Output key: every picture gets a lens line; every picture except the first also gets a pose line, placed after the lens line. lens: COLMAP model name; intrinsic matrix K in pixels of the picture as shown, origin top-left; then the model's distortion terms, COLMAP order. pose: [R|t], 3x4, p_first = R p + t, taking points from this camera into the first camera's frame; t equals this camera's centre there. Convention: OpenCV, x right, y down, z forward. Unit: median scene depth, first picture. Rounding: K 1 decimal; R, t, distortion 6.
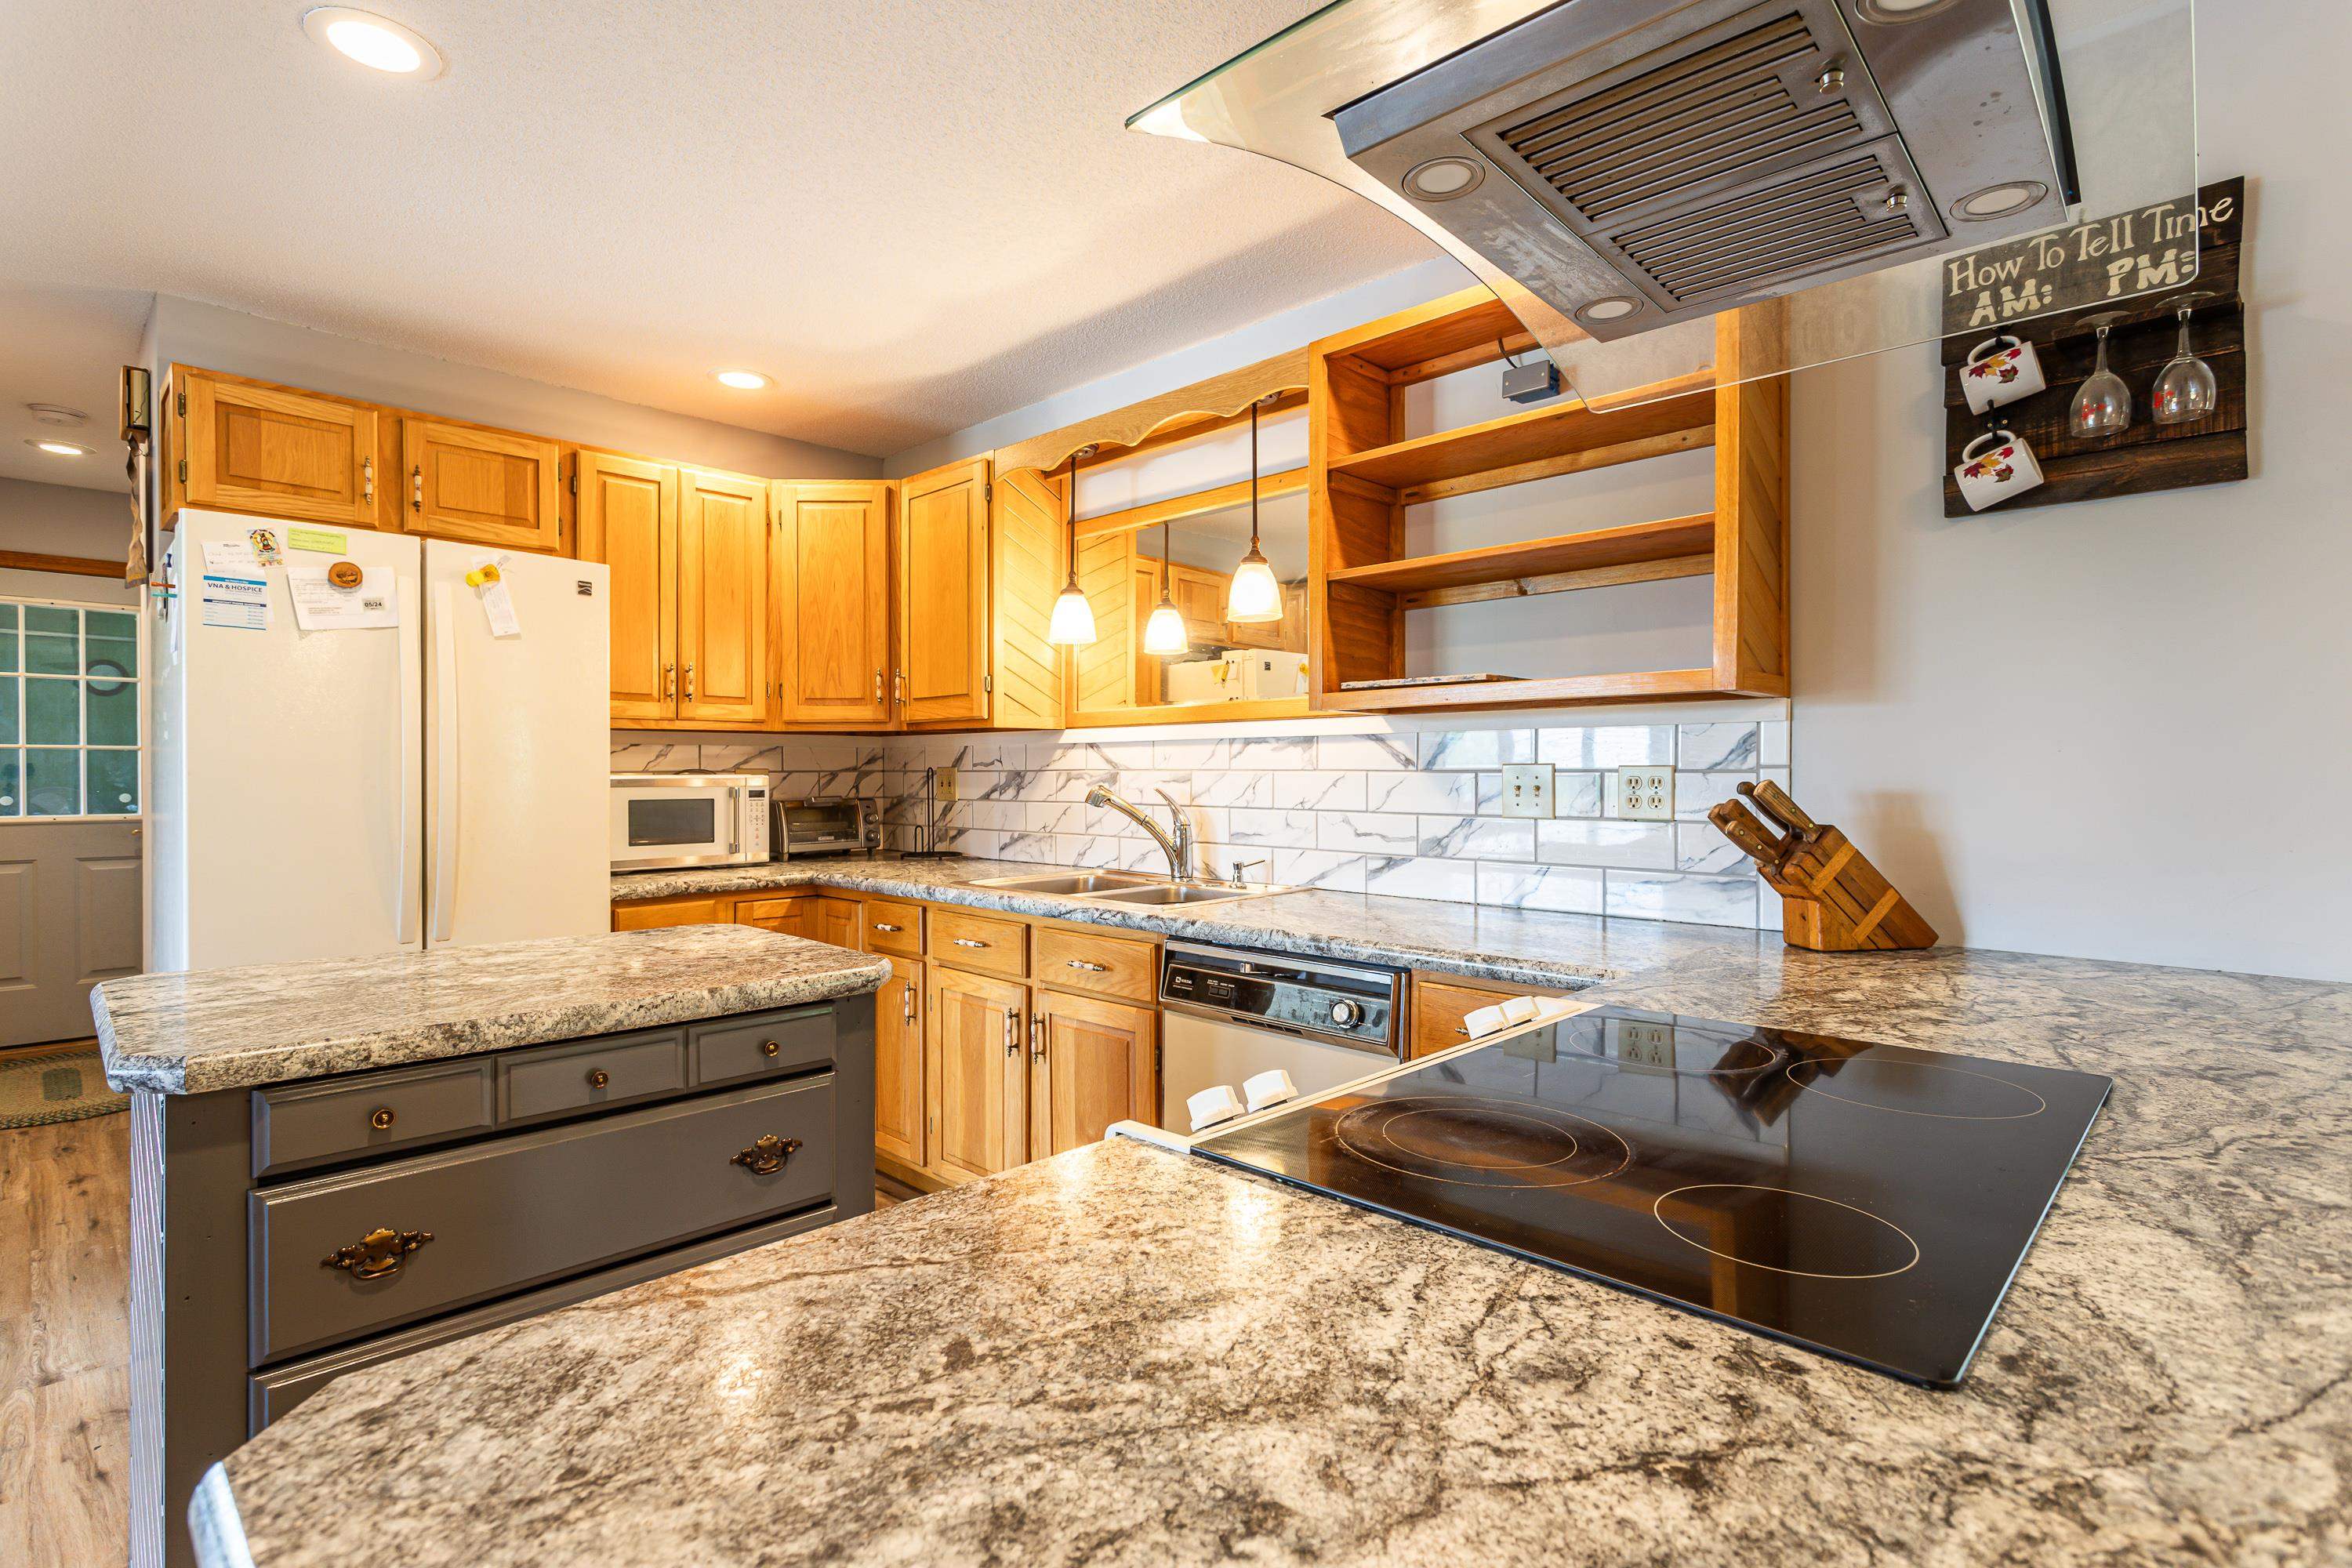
lens RADIAL K [[1130.4, 0, 1170.8], [0, 1130.4, 774.4], [0, 0, 1]] dist [-0.003546, 0.002344]
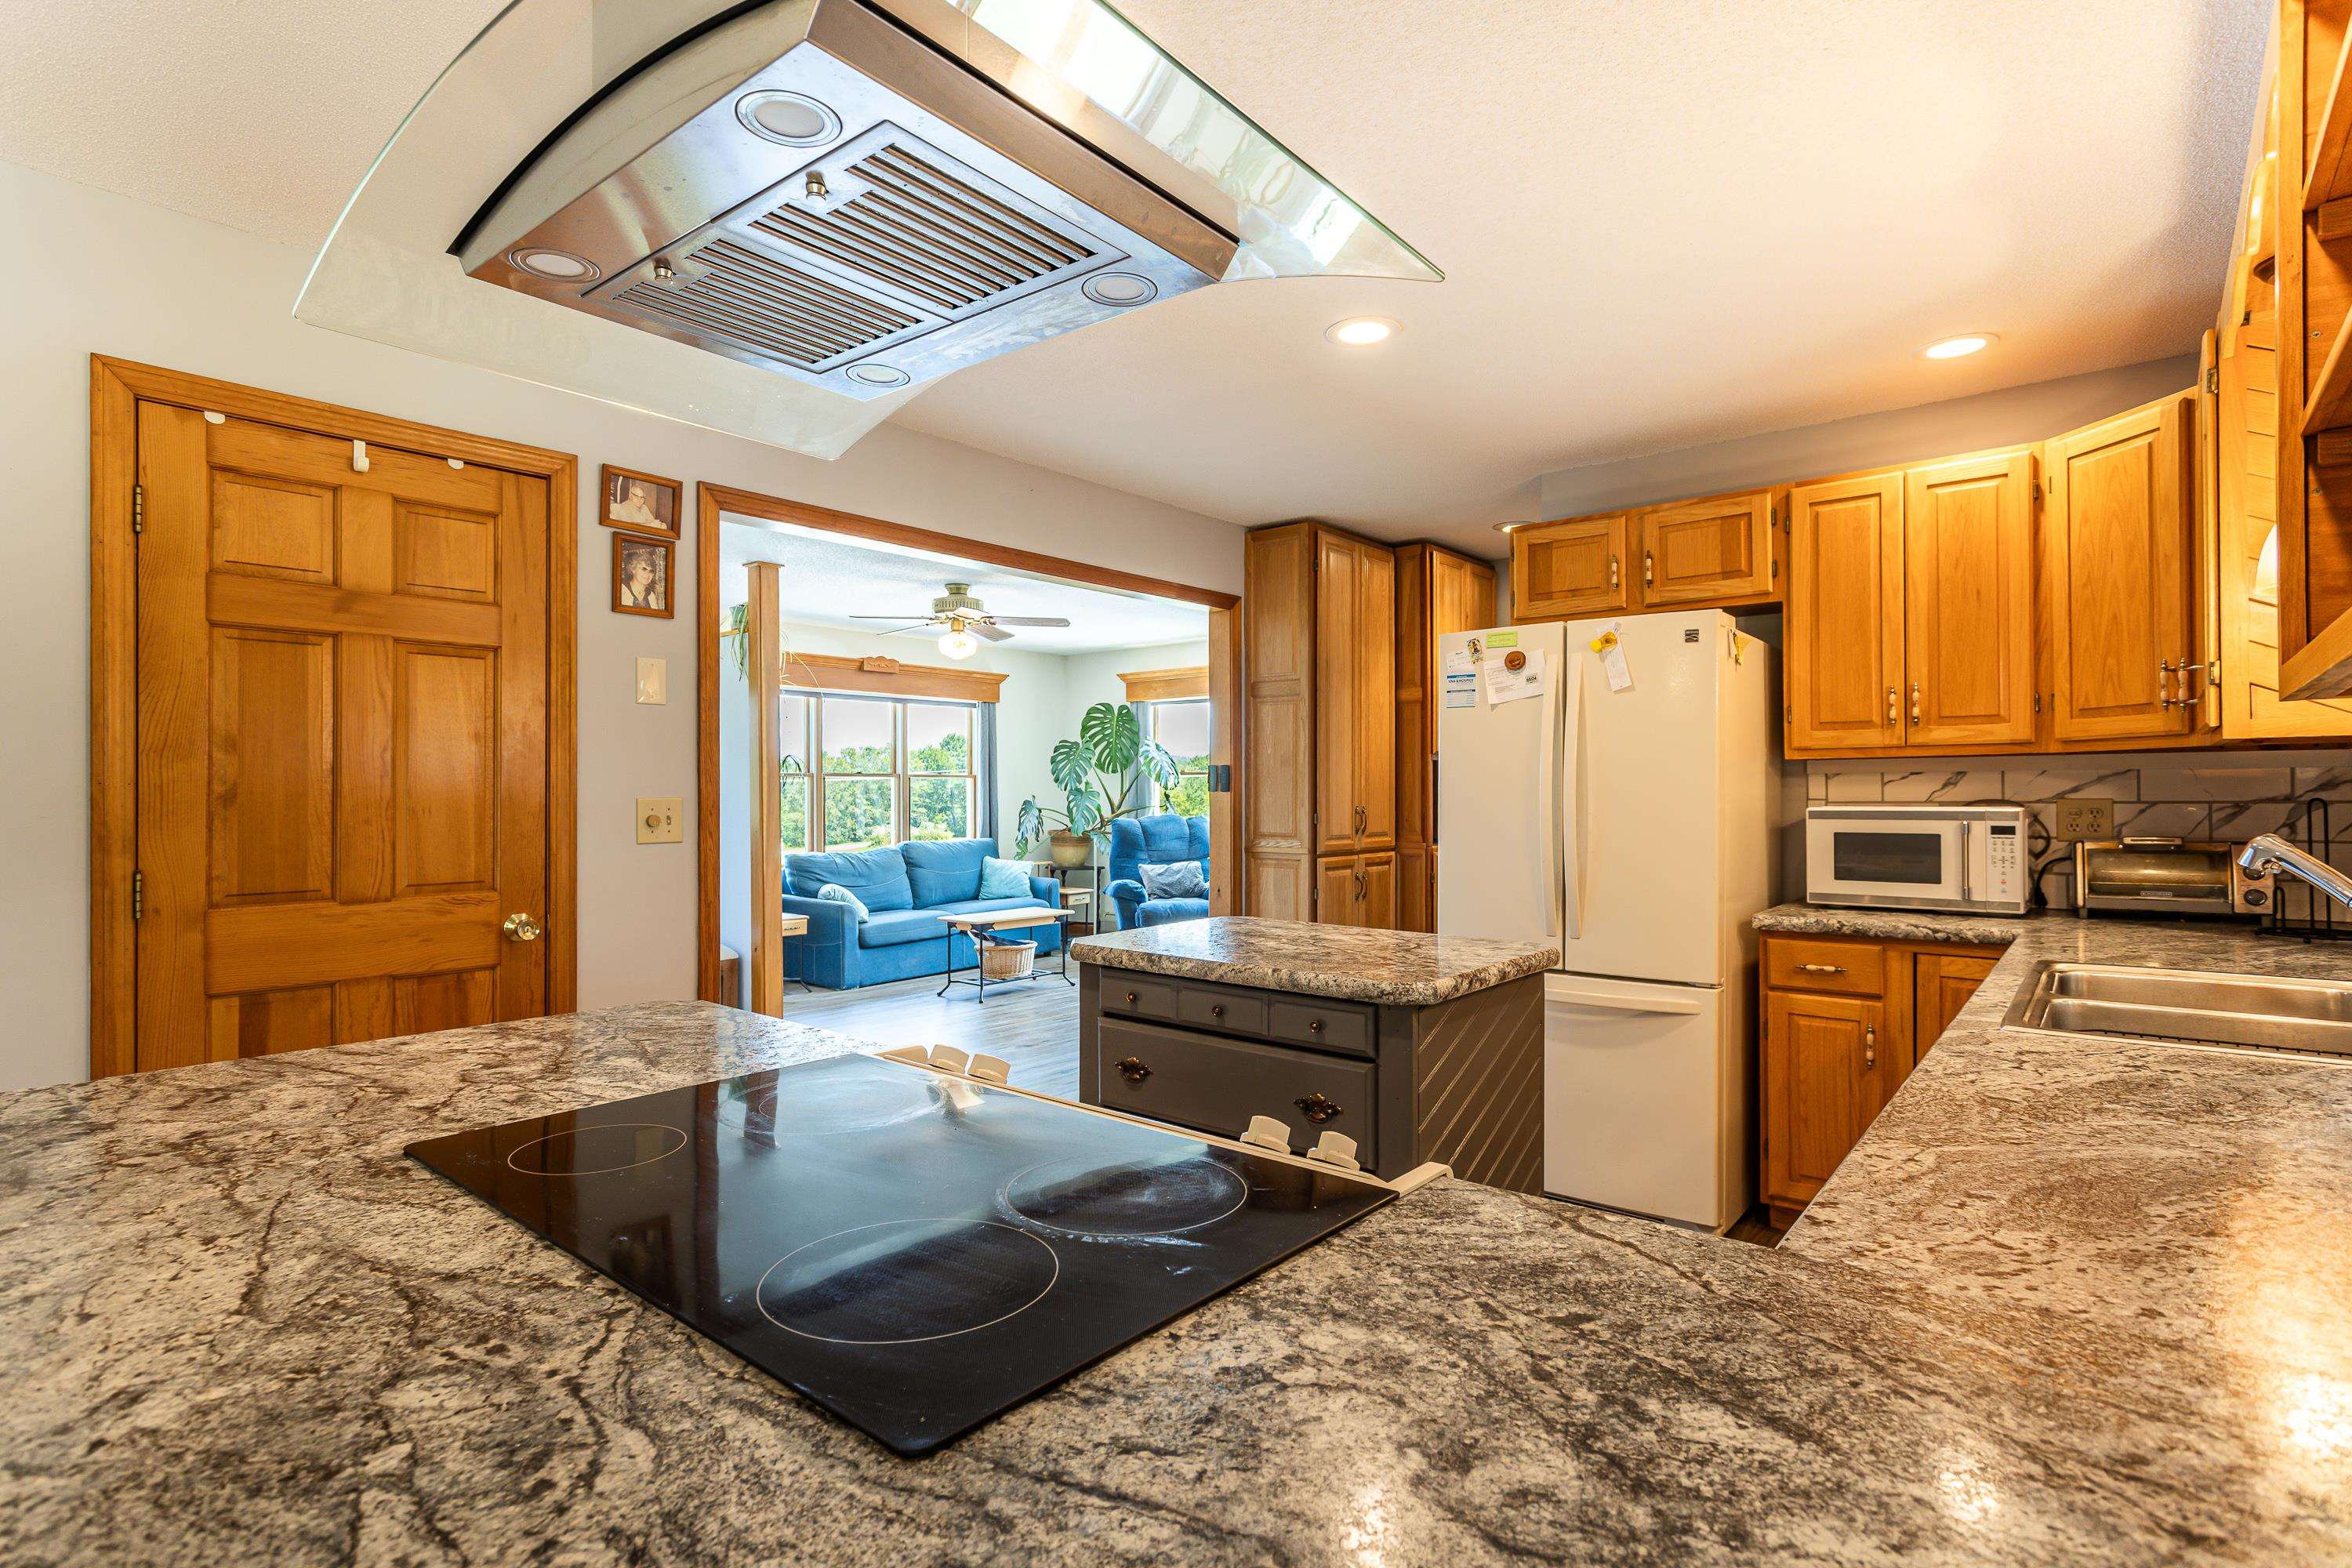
lens RADIAL K [[1130.4, 0, 1175.6], [0, 1130.4, 784.7], [0, 0, 1]] dist [-0.003546, 0.002344]
pose [[0.079376, -0.007320, -0.996818, 0.560099], [0.001676, 0.999973, -0.007209, -0.015234], [0.996843, -0.001098, 0.079386, 0.442943]]
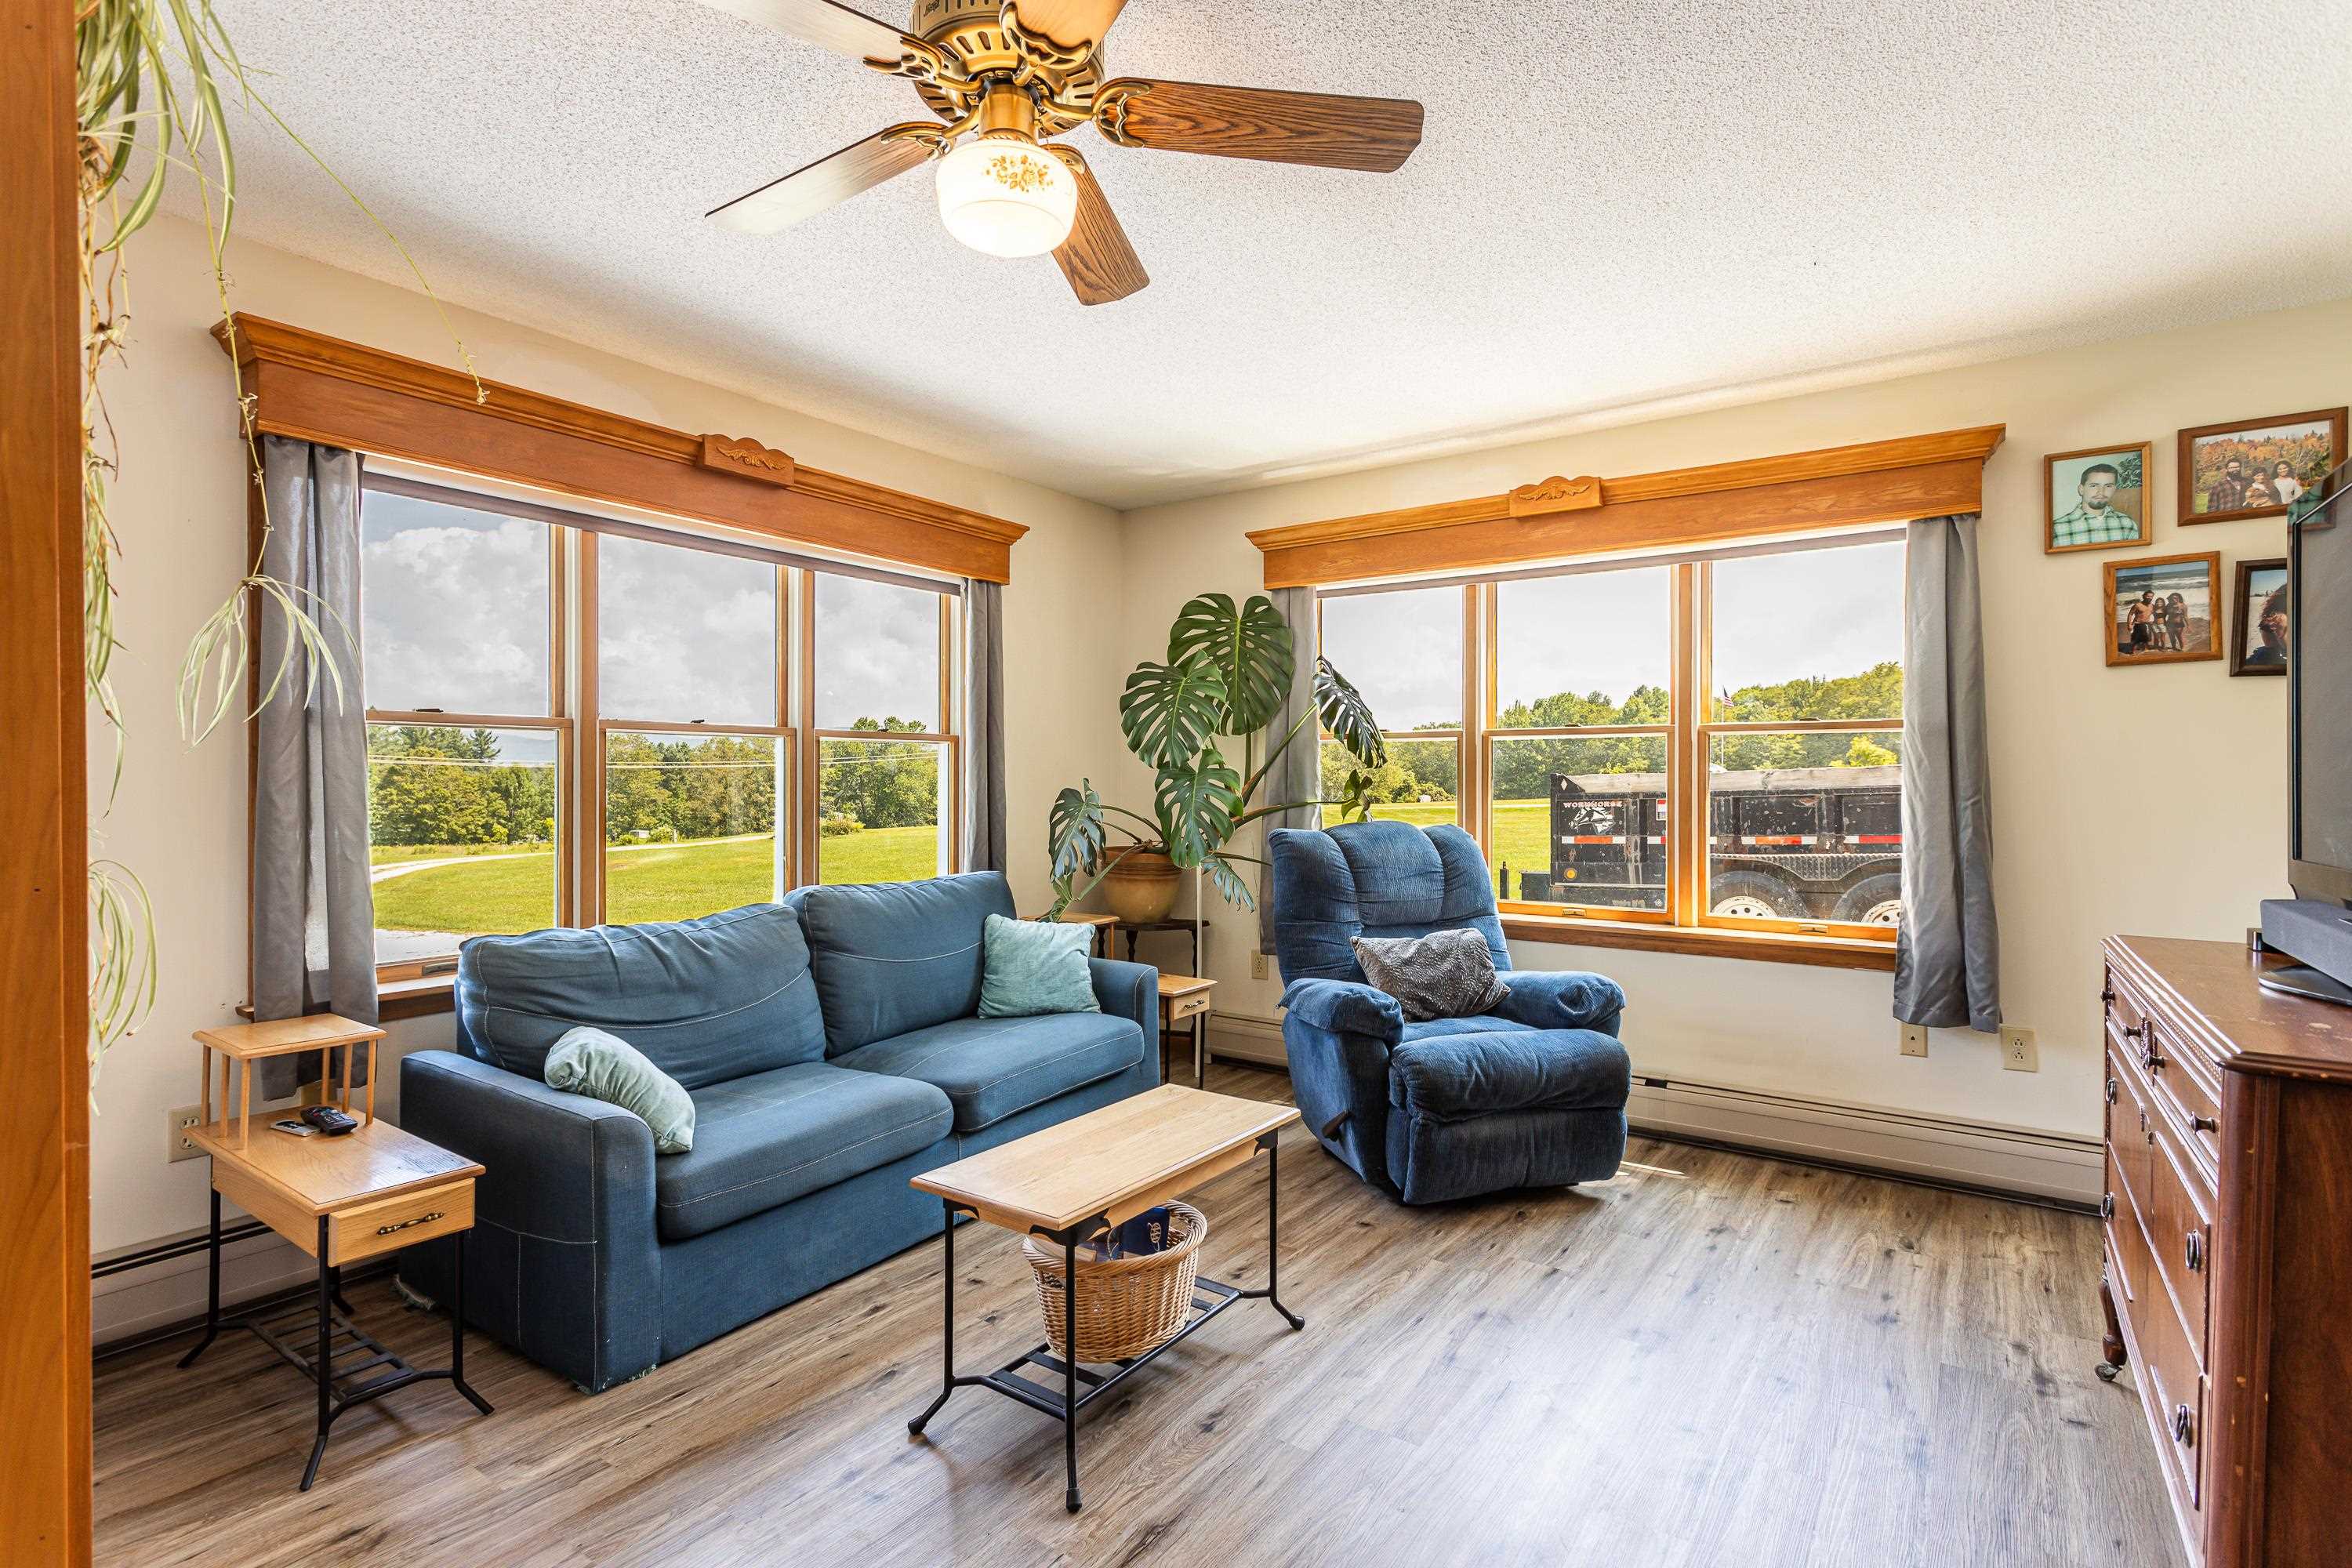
lens RADIAL K [[1130.4, 0, 1106.6], [0, 1130.4, 779.2], [0, 0, 1]] dist [-0.003546, 0.002344]
pose [[0.095087, -0.002793, -0.995465, -1.245534], [0.000413, 0.999996, -0.002767, -0.002866], [0.995469, -0.000148, 0.095087, 0.171700]]
